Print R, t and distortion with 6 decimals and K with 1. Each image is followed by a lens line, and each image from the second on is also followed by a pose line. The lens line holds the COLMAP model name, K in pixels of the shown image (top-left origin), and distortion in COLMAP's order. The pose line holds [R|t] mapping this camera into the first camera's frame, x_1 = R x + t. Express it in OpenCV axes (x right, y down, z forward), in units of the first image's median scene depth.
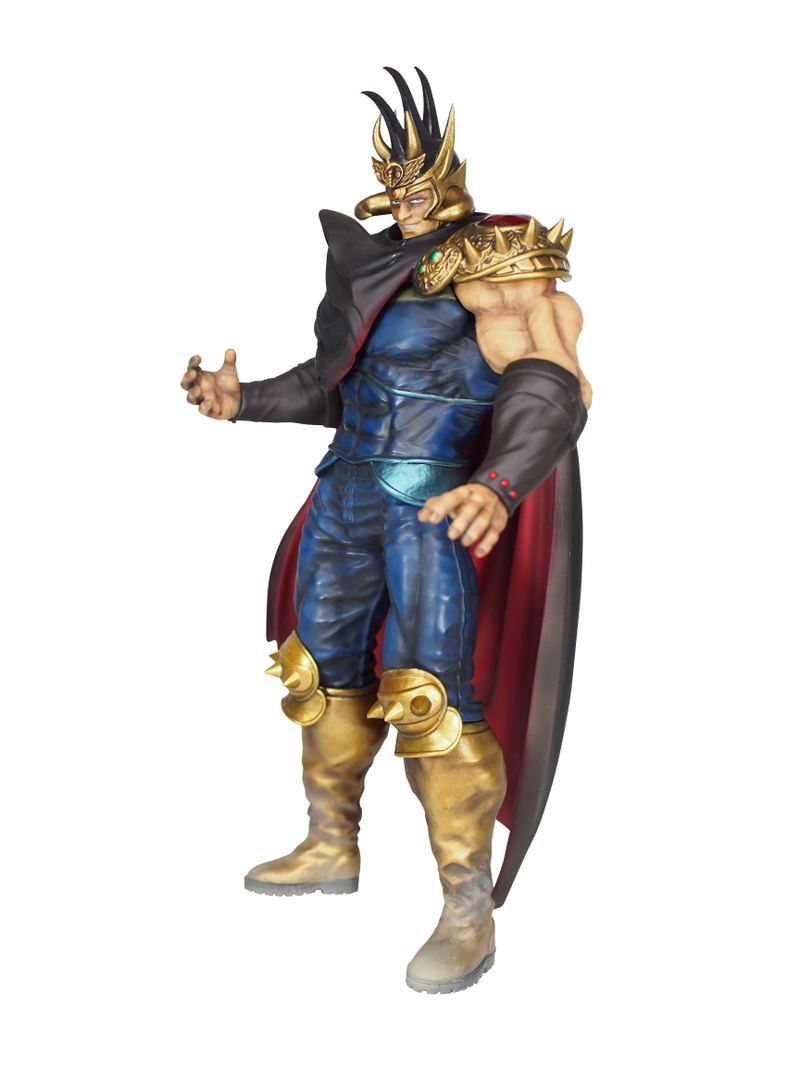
lens RADIAL K [[1545.7, 0, 386.9], [0, 1545.7, 500.8], [0, 0, 1]] dist [-0.136635, 0.000000]
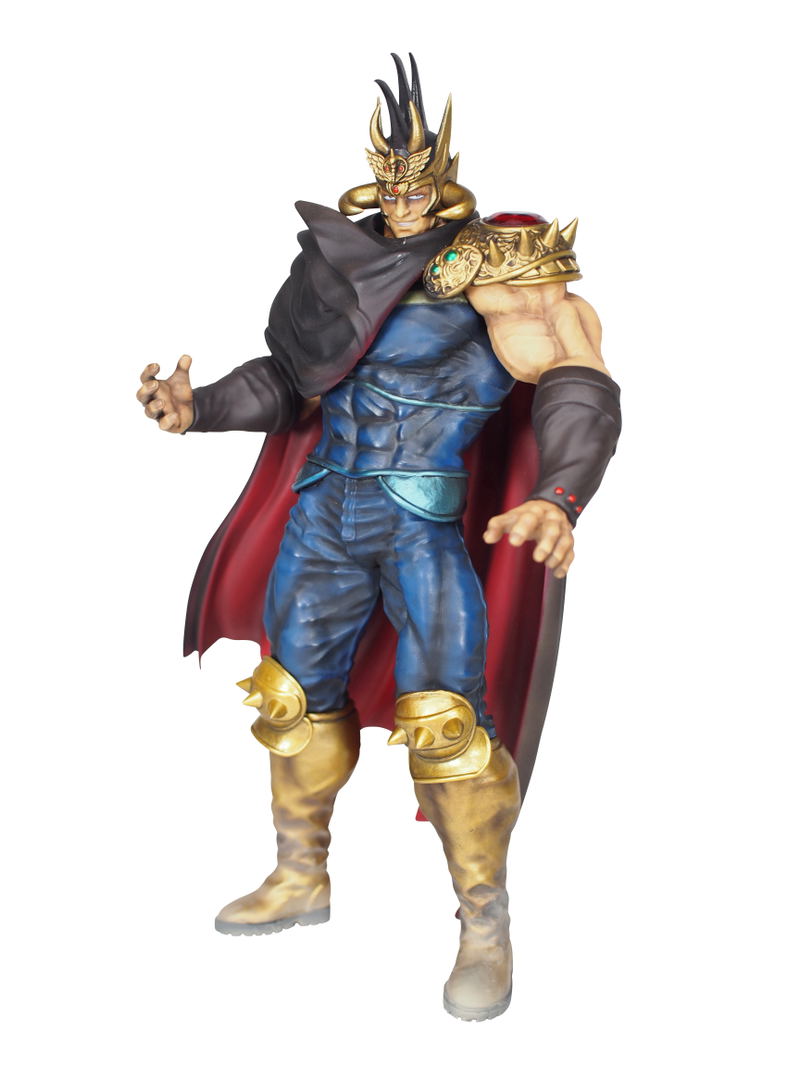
lens RADIAL K [[1545.7, 0, 400.2], [0, 1545.7, 533.2], [0, 0, 1]] dist [-0.136635, 0.000000]
pose [[0.951343, -0.057343, 0.302750, -0.284261], [0.040267, 0.997242, 0.062351, -0.048456], [-0.305490, -0.047126, 0.951028, 0.098912]]
